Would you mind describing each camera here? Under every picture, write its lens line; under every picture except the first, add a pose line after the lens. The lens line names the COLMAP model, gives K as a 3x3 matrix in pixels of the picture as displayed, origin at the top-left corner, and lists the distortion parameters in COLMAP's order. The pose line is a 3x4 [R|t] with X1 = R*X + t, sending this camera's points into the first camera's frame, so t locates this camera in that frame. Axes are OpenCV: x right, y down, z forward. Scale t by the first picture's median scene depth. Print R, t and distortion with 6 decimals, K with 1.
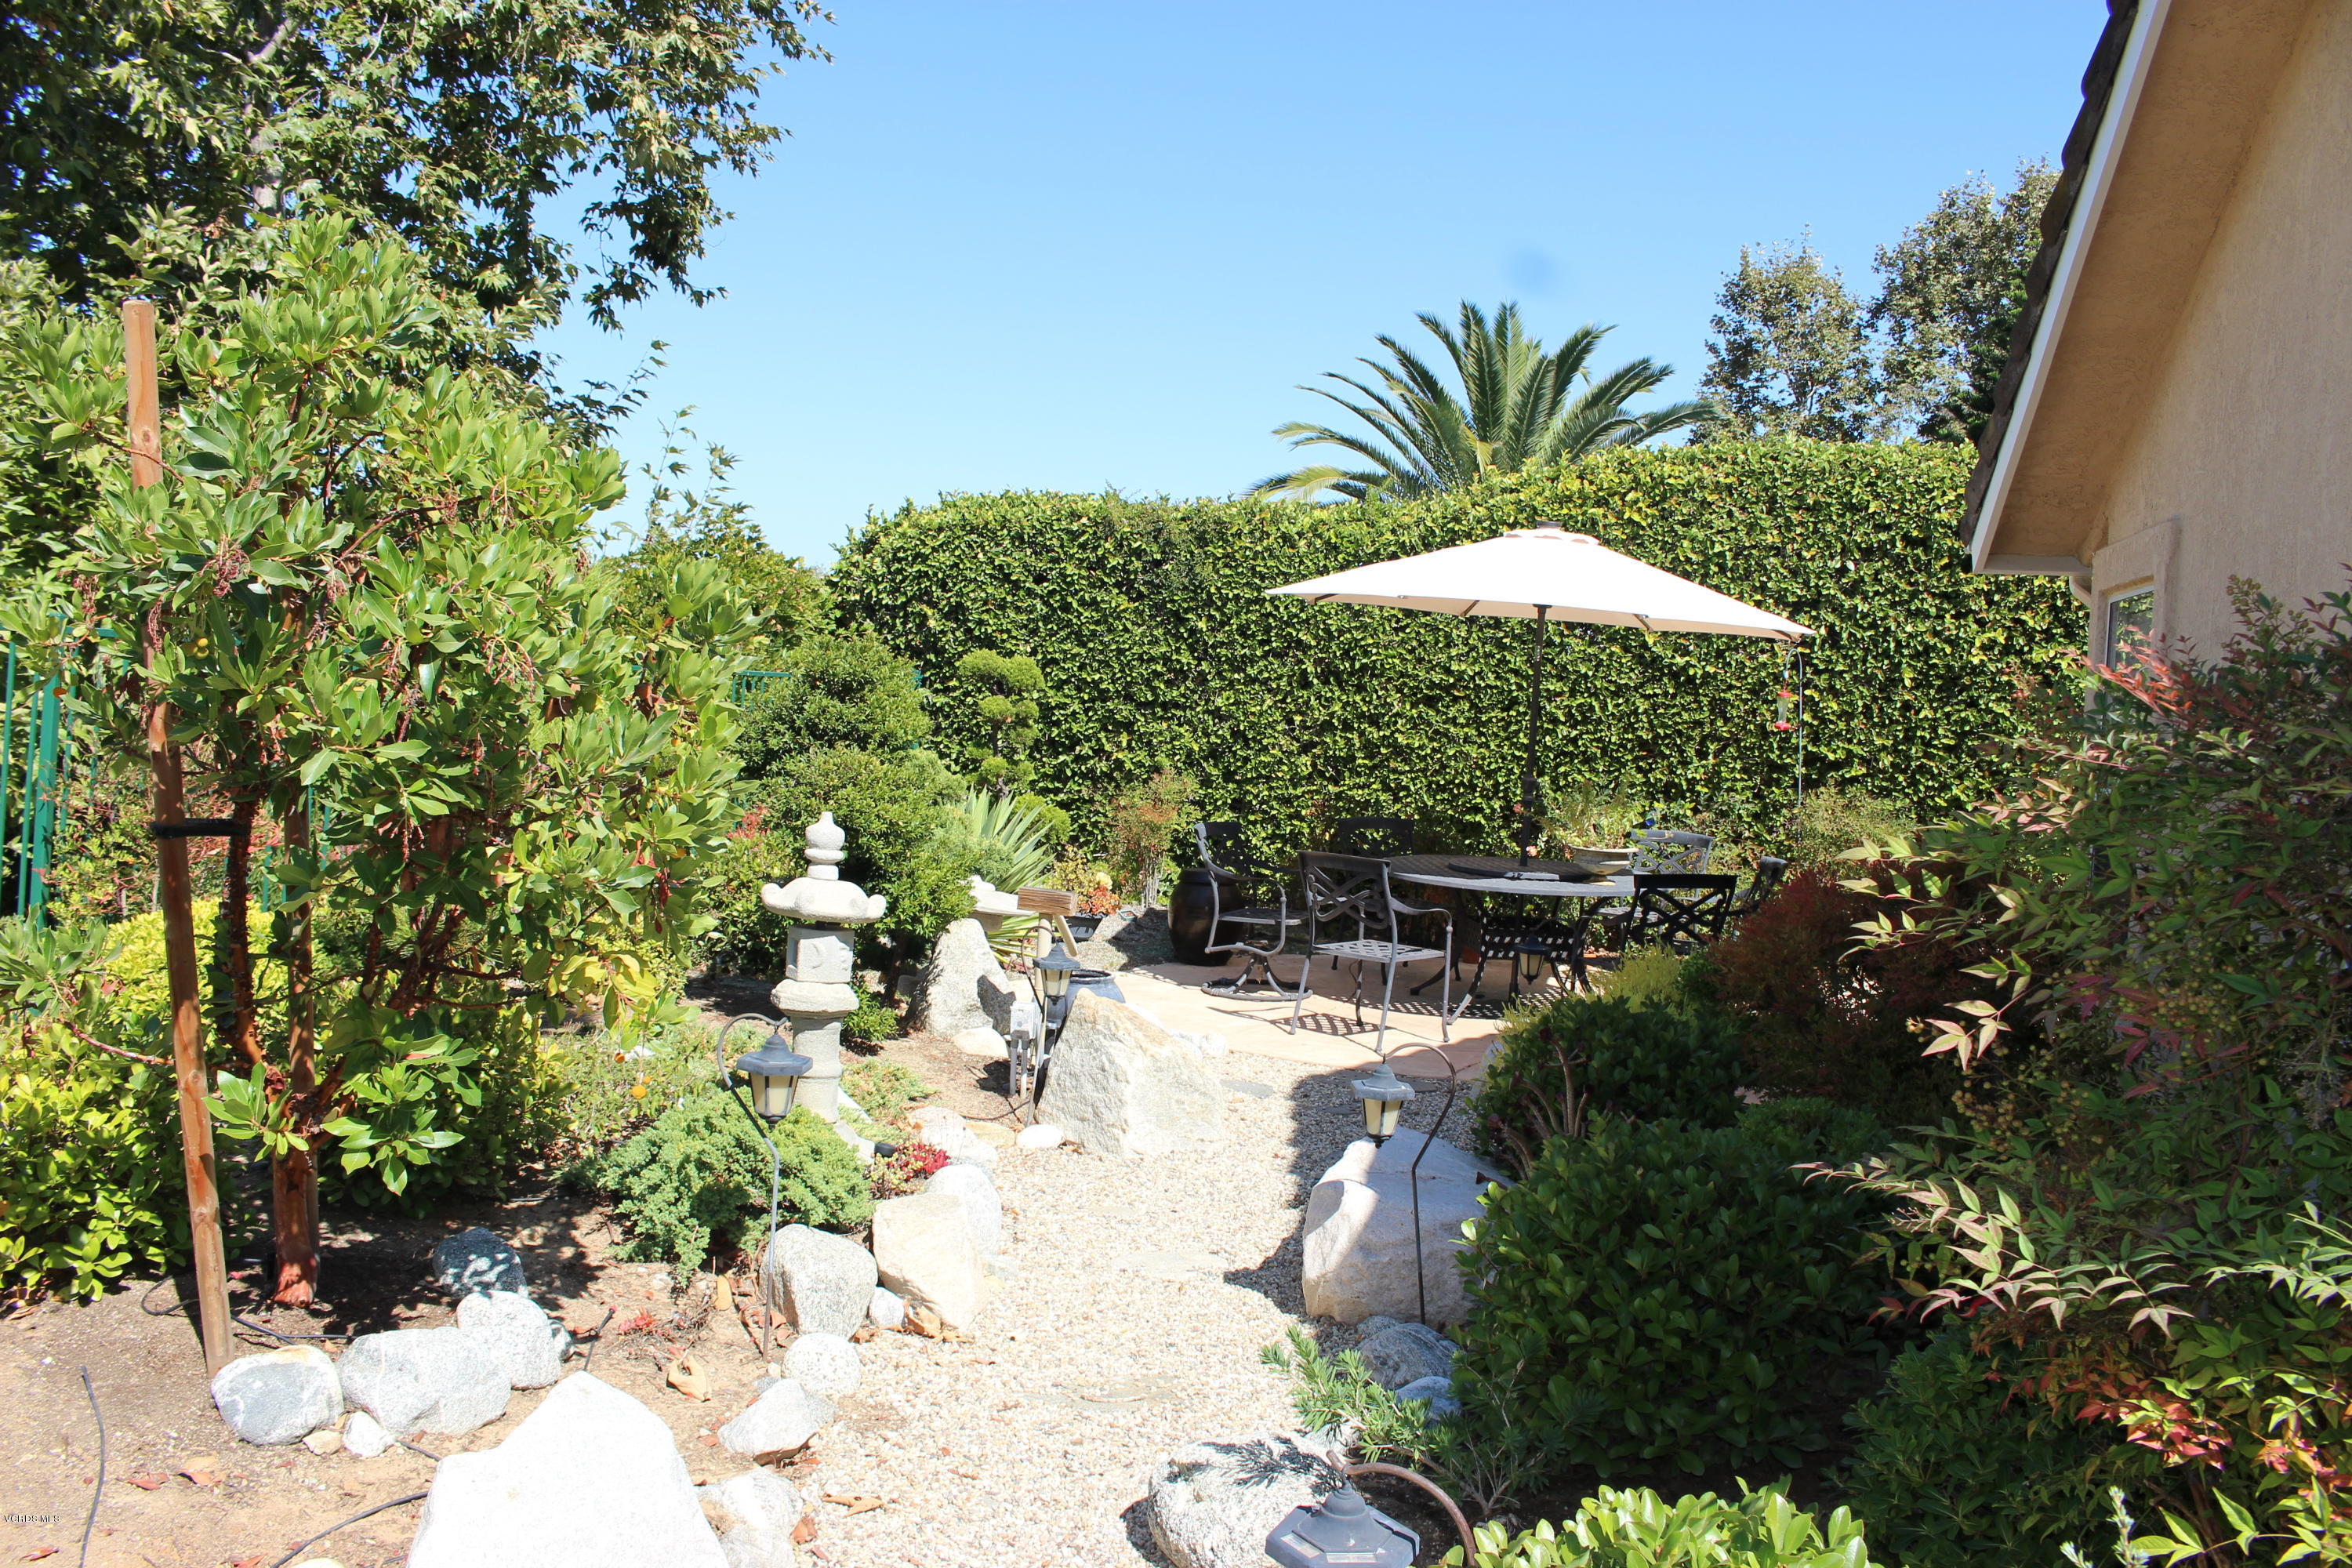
lens RADIAL K [[1932.2, 0, 1168.3], [0, 1932.2, 788.0], [0, 0, 1]] dist [-0.161540, 0.134050]
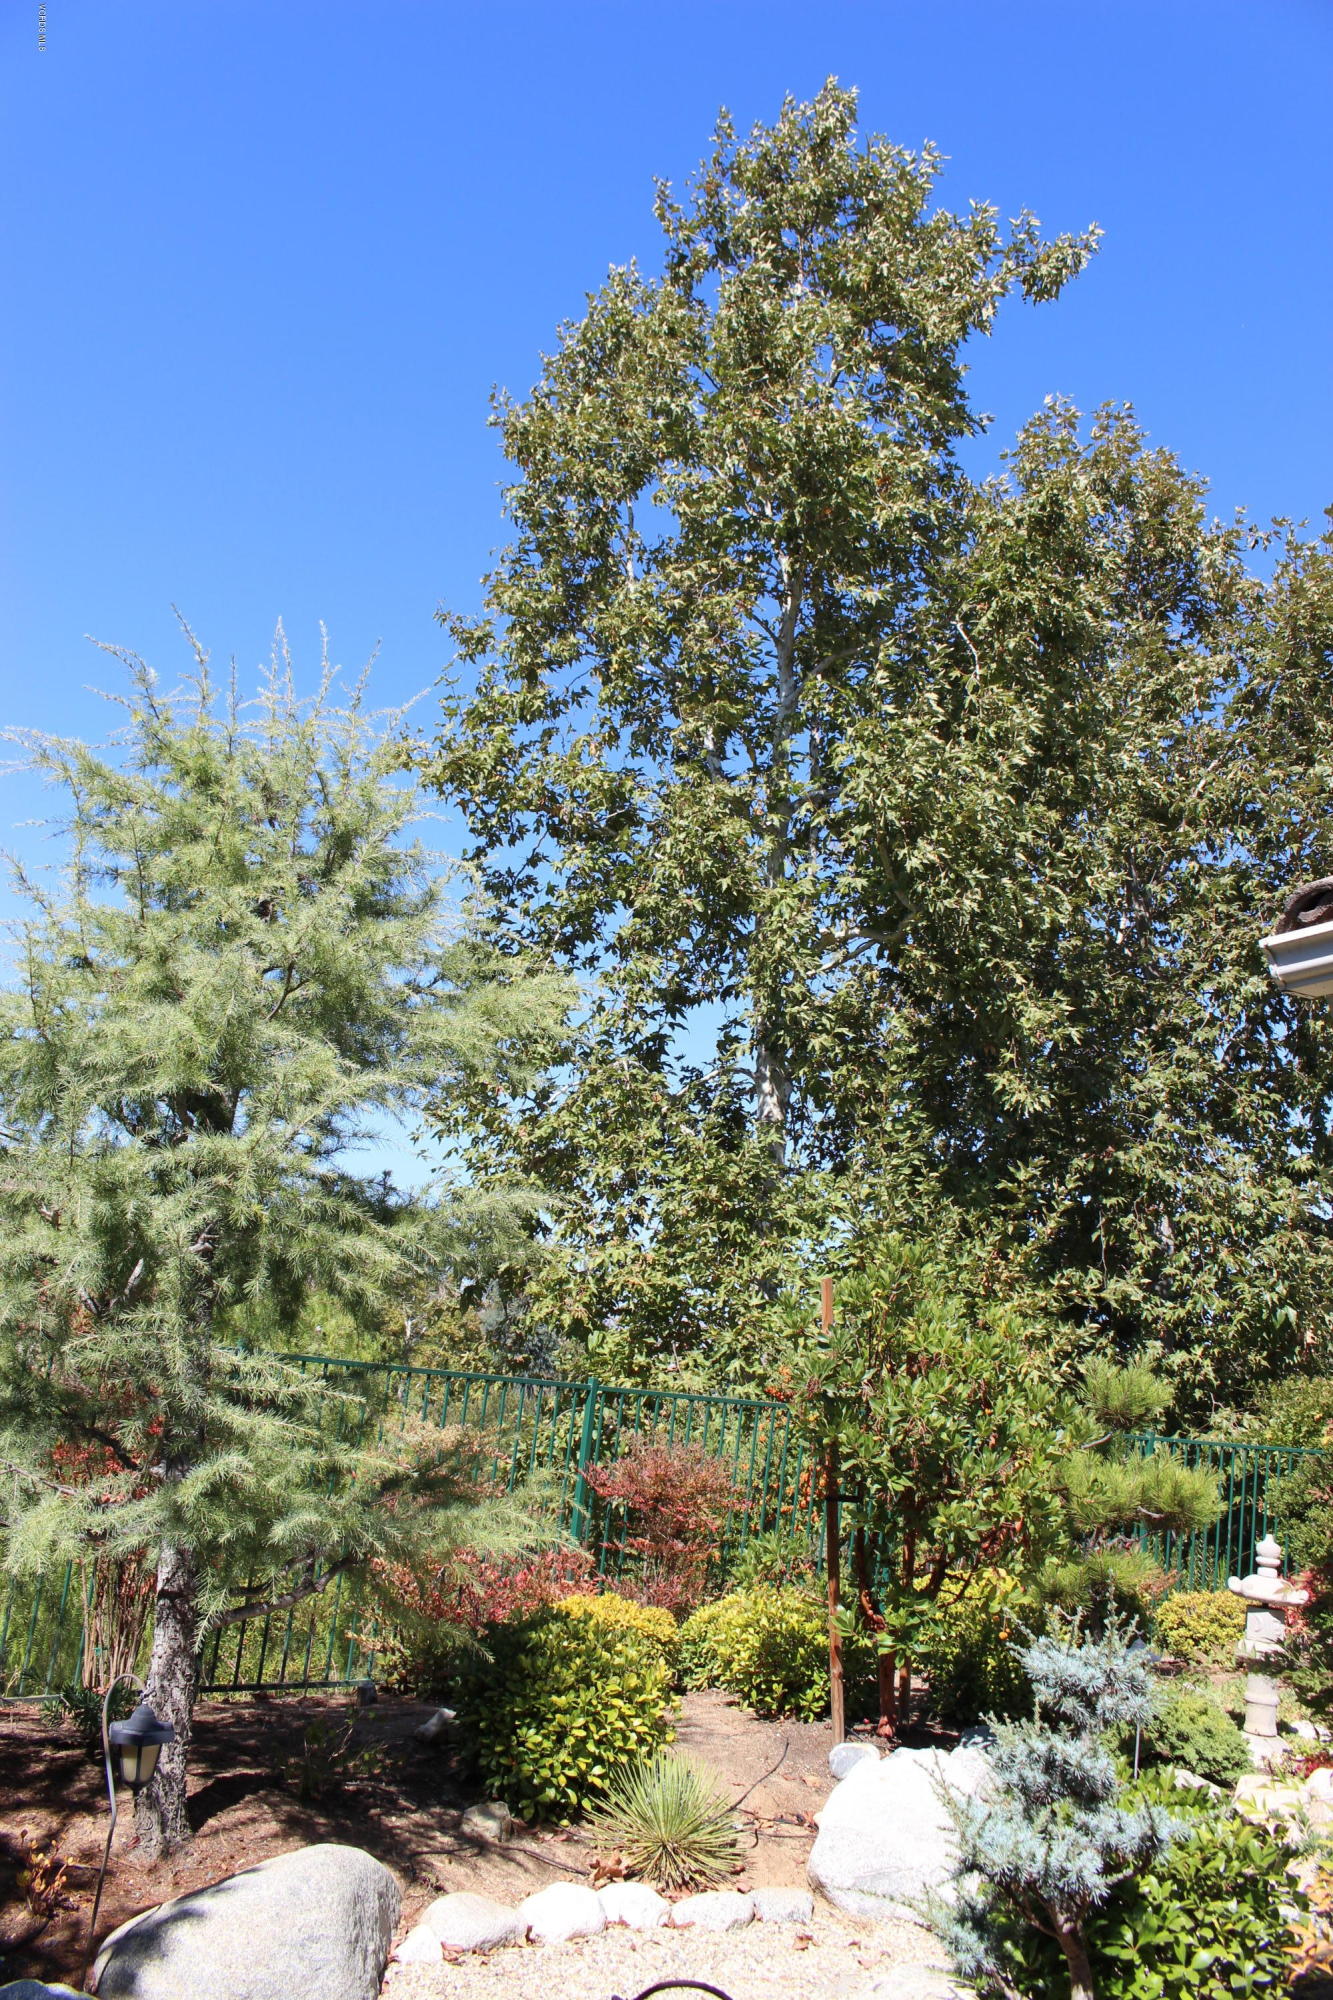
lens RADIAL K [[1643.1, 0, 671.8], [0, 1643.1, 973.4], [0, 0, 1]] dist [-0.161540, 0.134050]
pose [[0.692794, -0.171395, -0.700472, 0.592865], [-0.088819, 0.943669, -0.318748, 0.044700], [0.715645, 0.283042, 0.638545, -0.432644]]
